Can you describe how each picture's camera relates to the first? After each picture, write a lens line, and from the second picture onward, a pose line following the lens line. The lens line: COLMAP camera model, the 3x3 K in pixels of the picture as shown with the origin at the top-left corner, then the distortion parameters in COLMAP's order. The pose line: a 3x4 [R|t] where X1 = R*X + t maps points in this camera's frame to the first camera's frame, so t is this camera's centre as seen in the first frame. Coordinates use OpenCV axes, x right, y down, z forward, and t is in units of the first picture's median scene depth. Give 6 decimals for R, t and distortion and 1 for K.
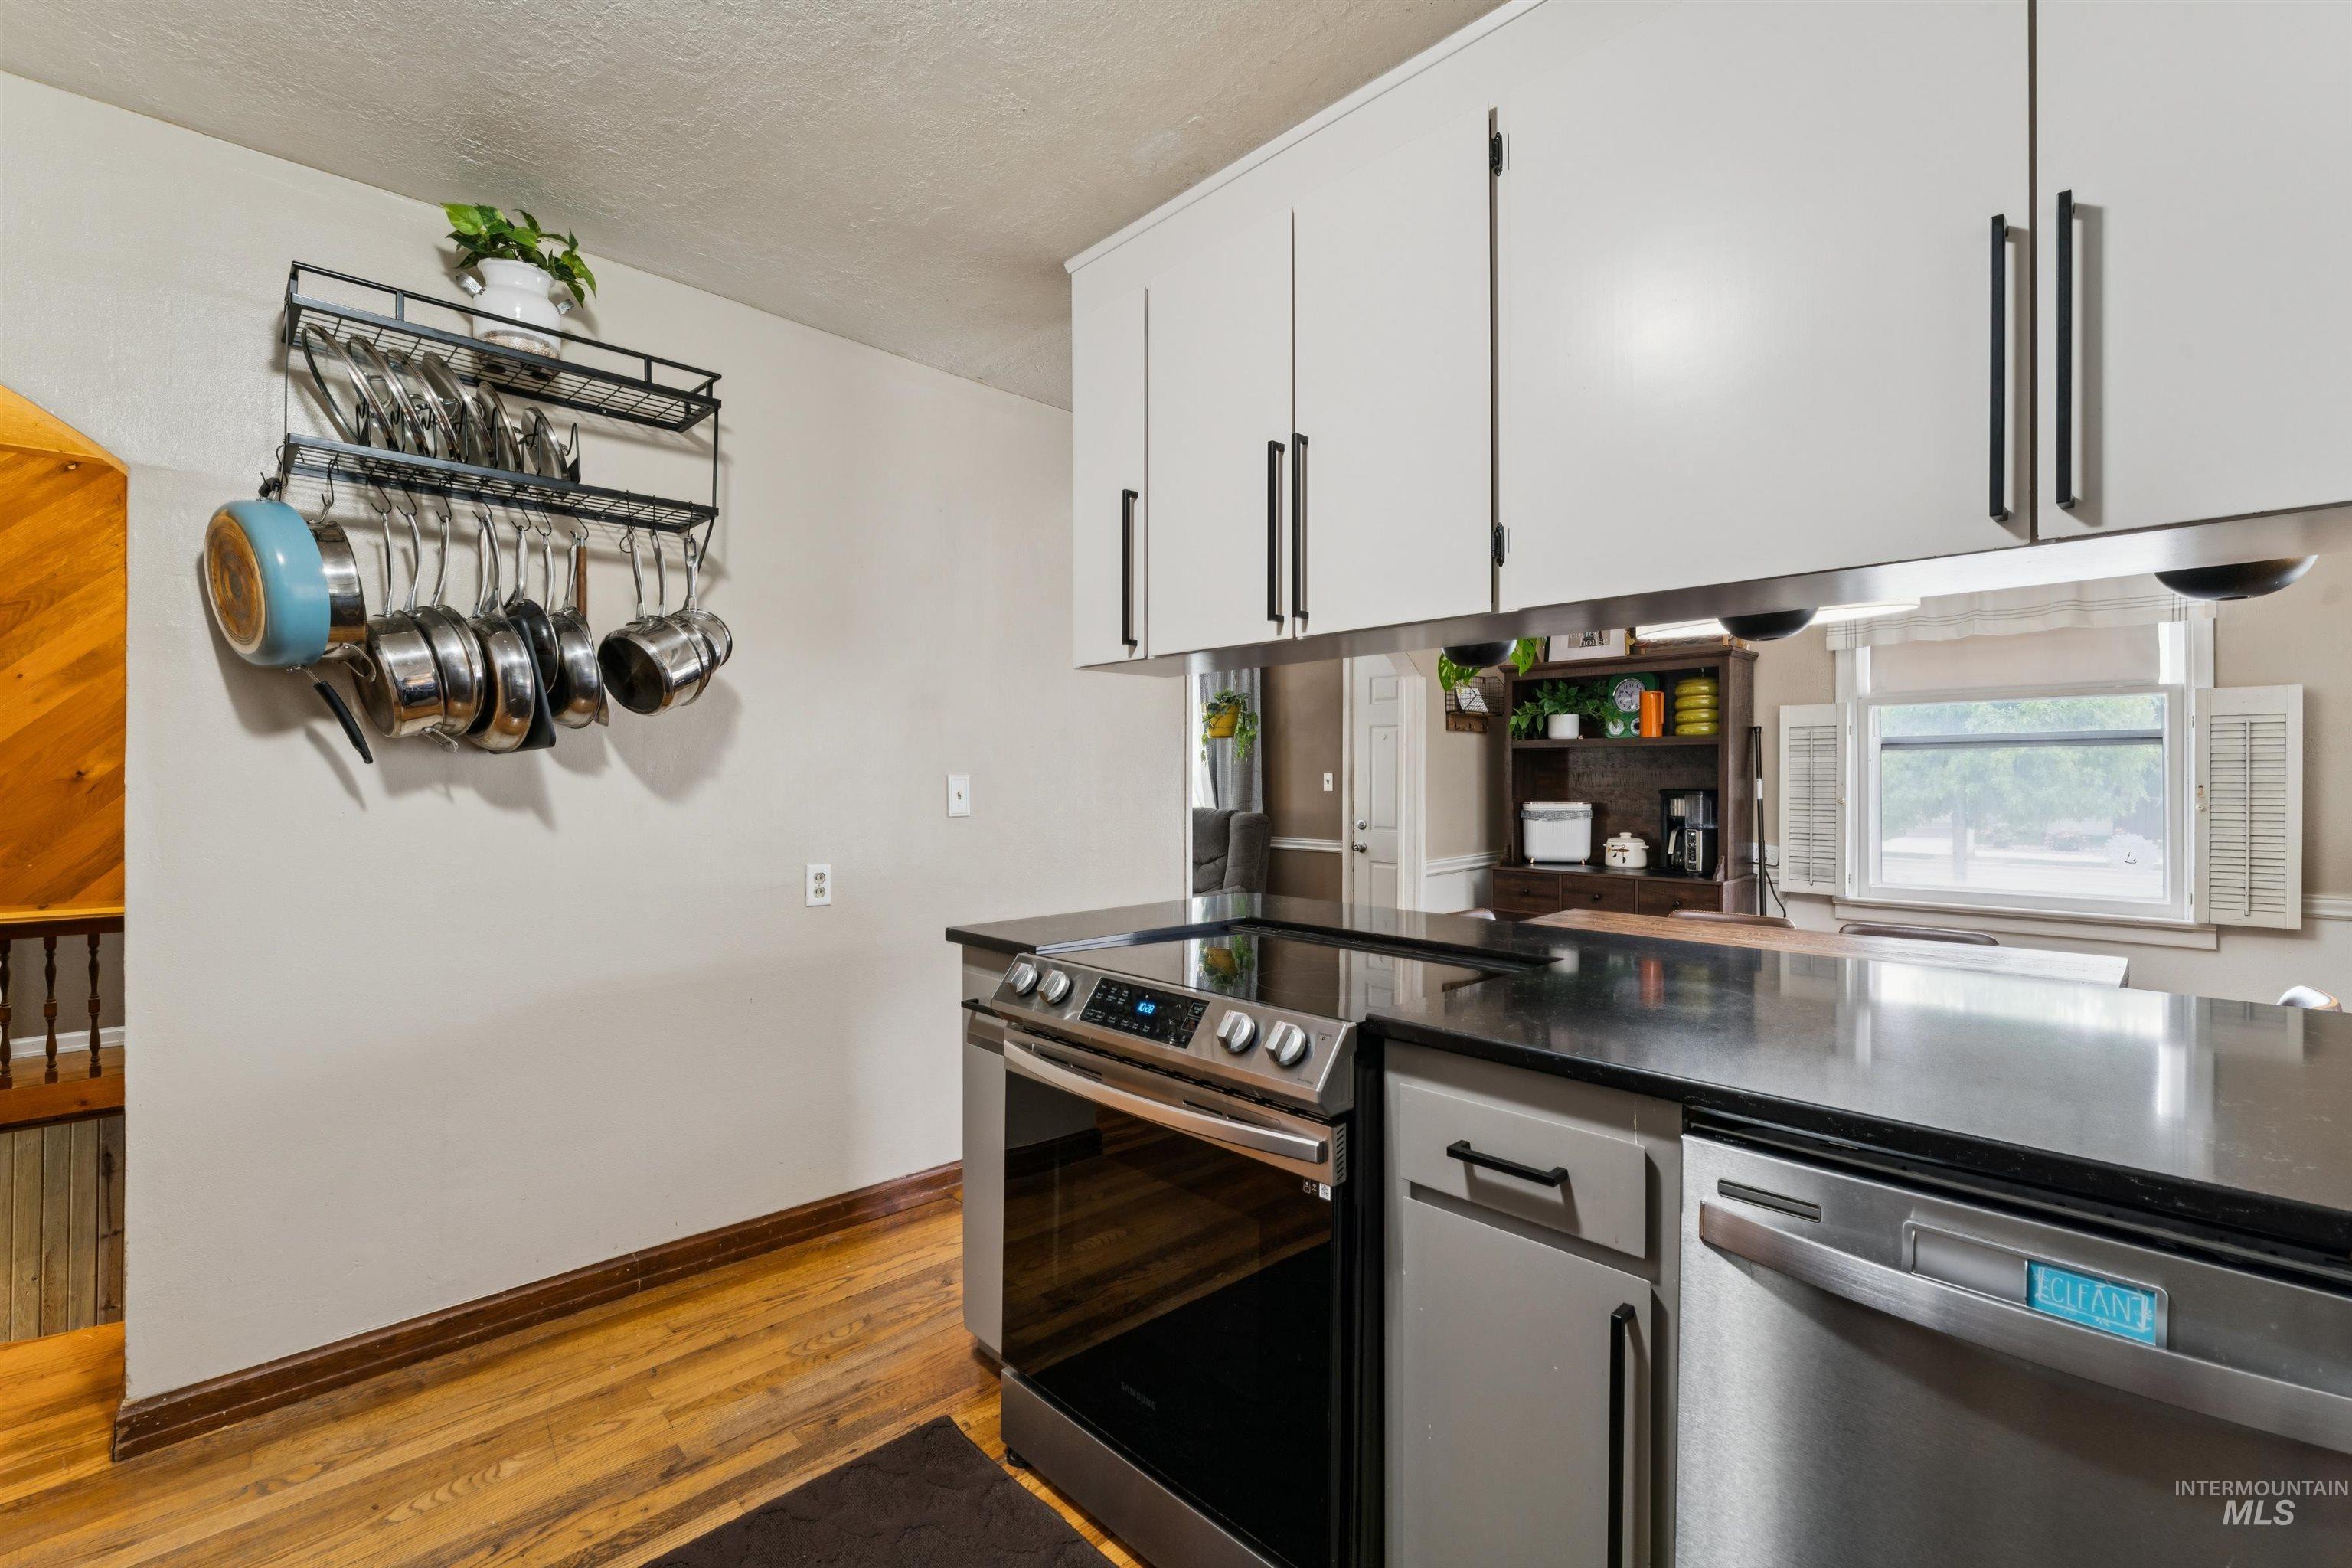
lens RADIAL K [[1015.8, 0, 1153.6], [0, 1015.8, 780.0], [0, 0, 1]] dist [-0.007664, 0.001636]
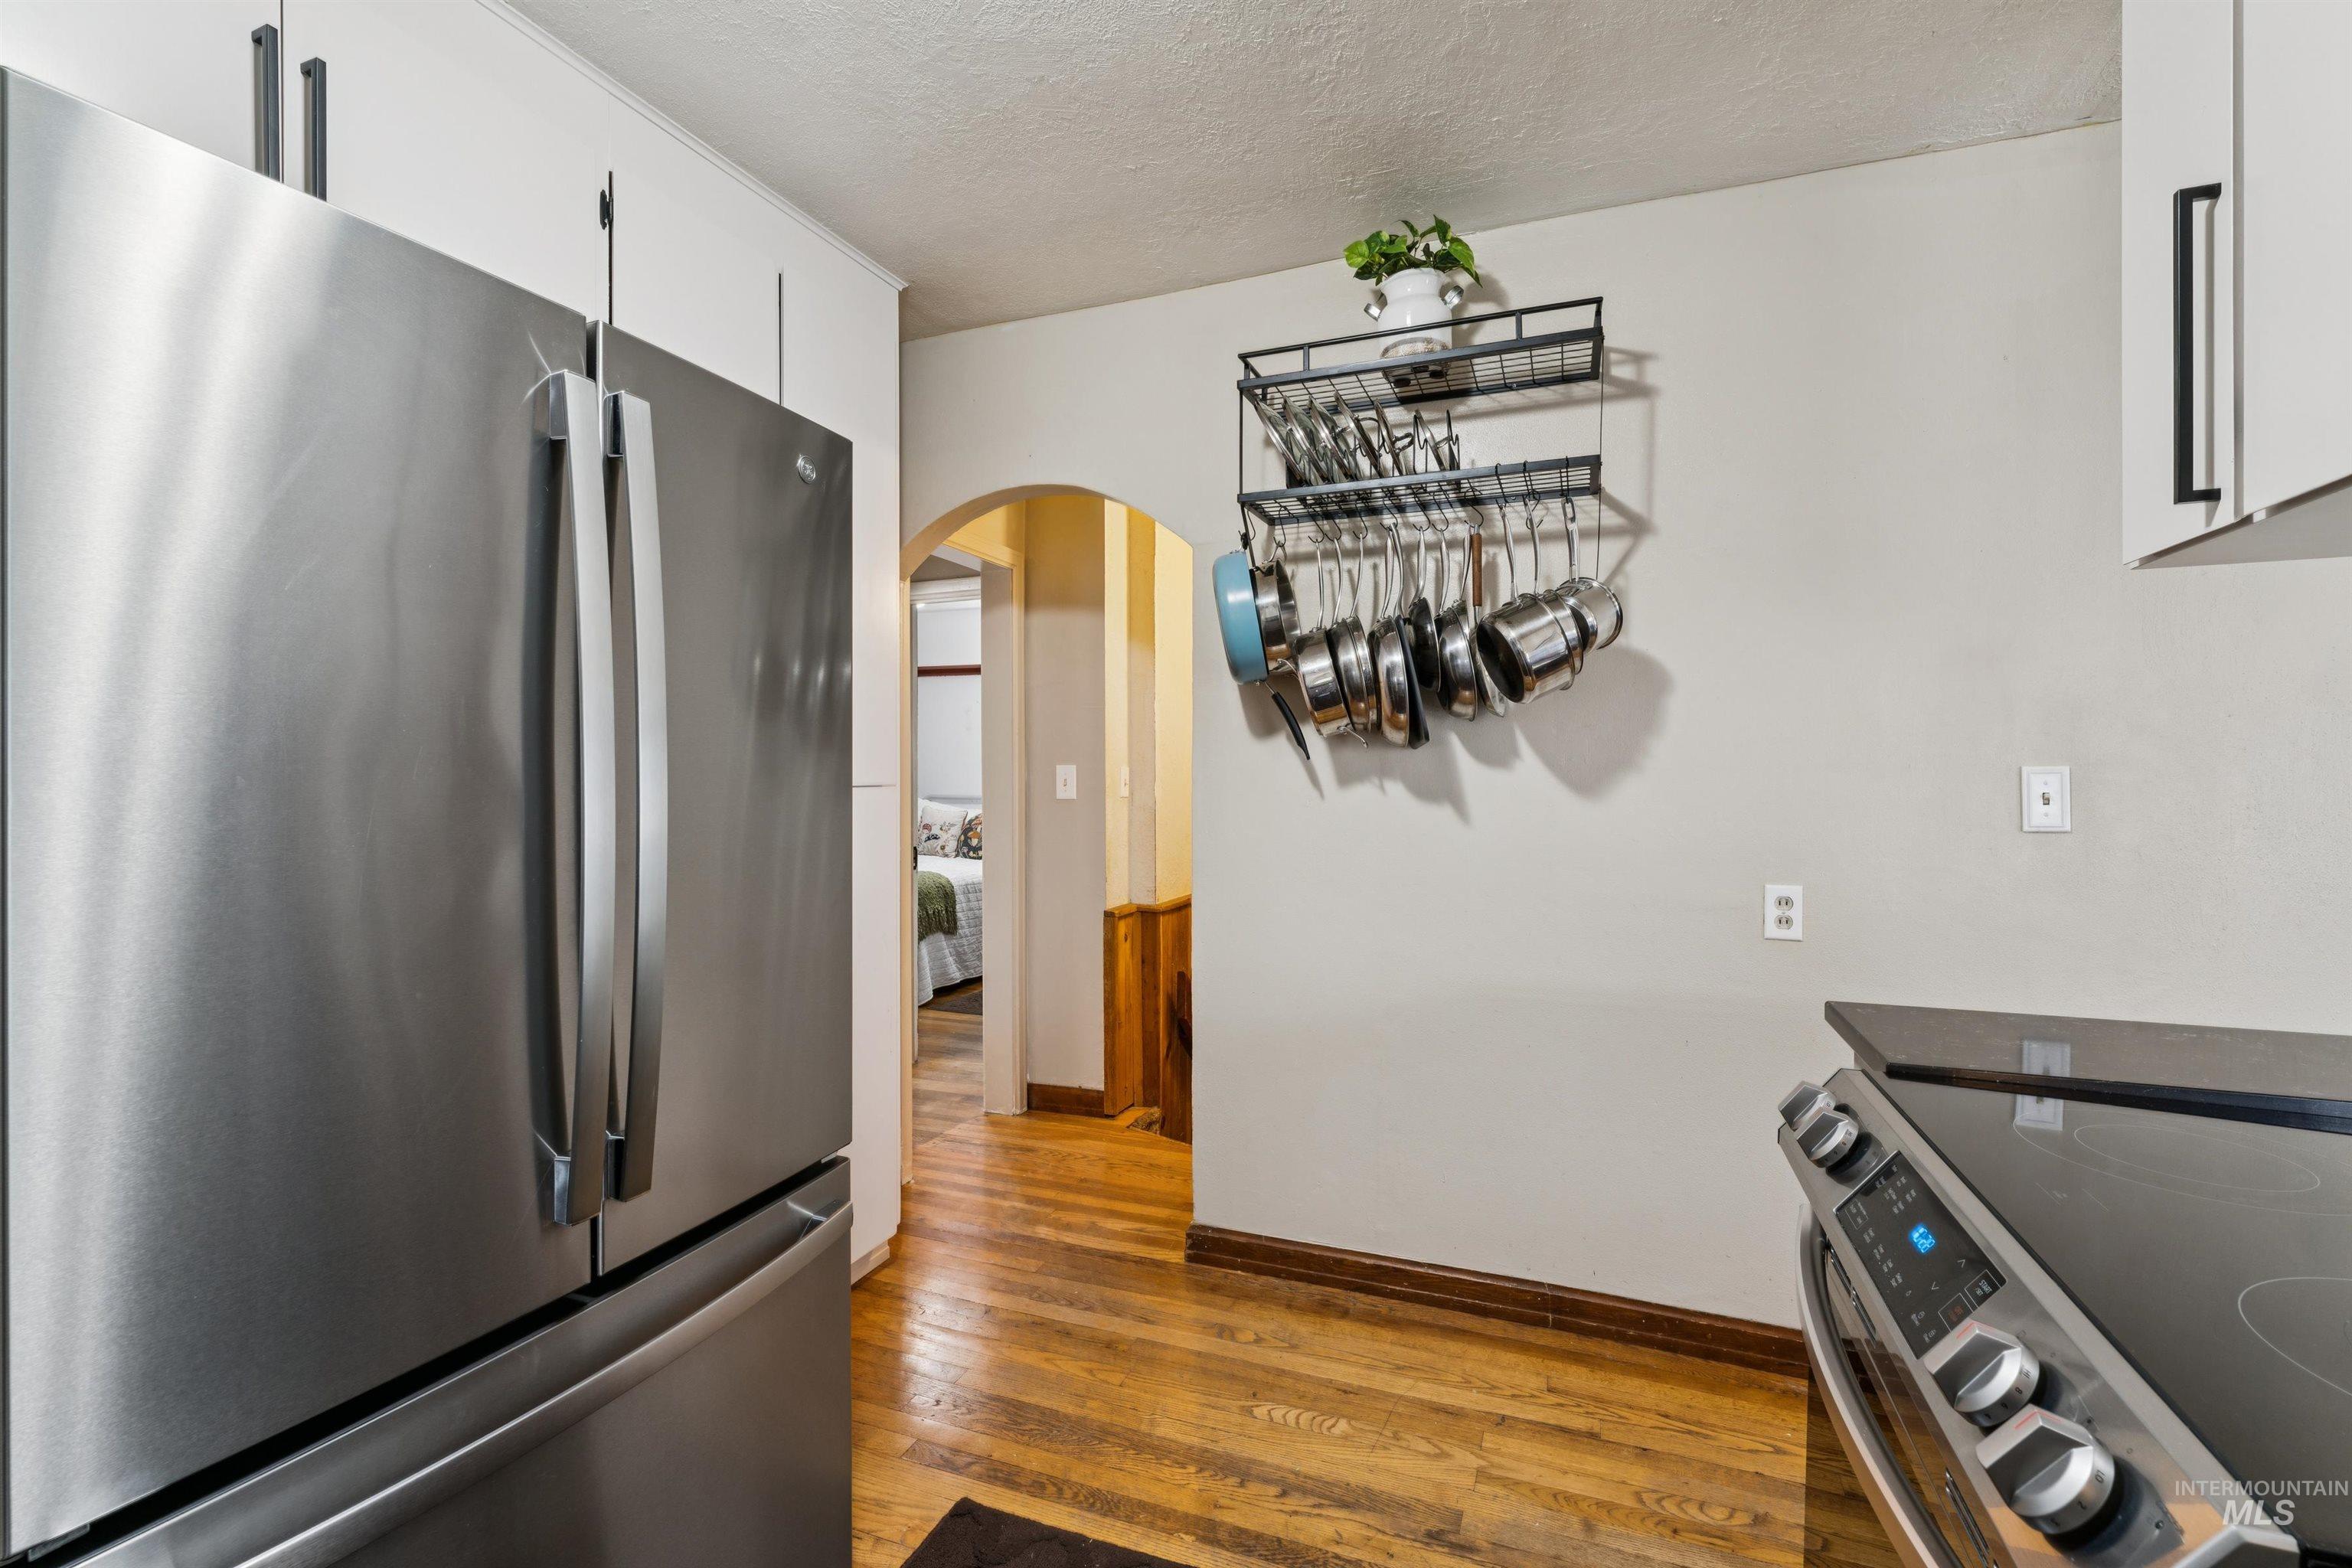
lens RADIAL K [[1015.8, 0, 1151.4], [0, 1015.8, 776.4], [0, 0, 1]] dist [-0.007664, 0.001636]
pose [[0.425600, 0.004970, -0.904898, 0.193888], [0.001429, 0.999980, 0.006165, -0.004837], [0.904910, -0.003917, 0.425584, 0.316627]]
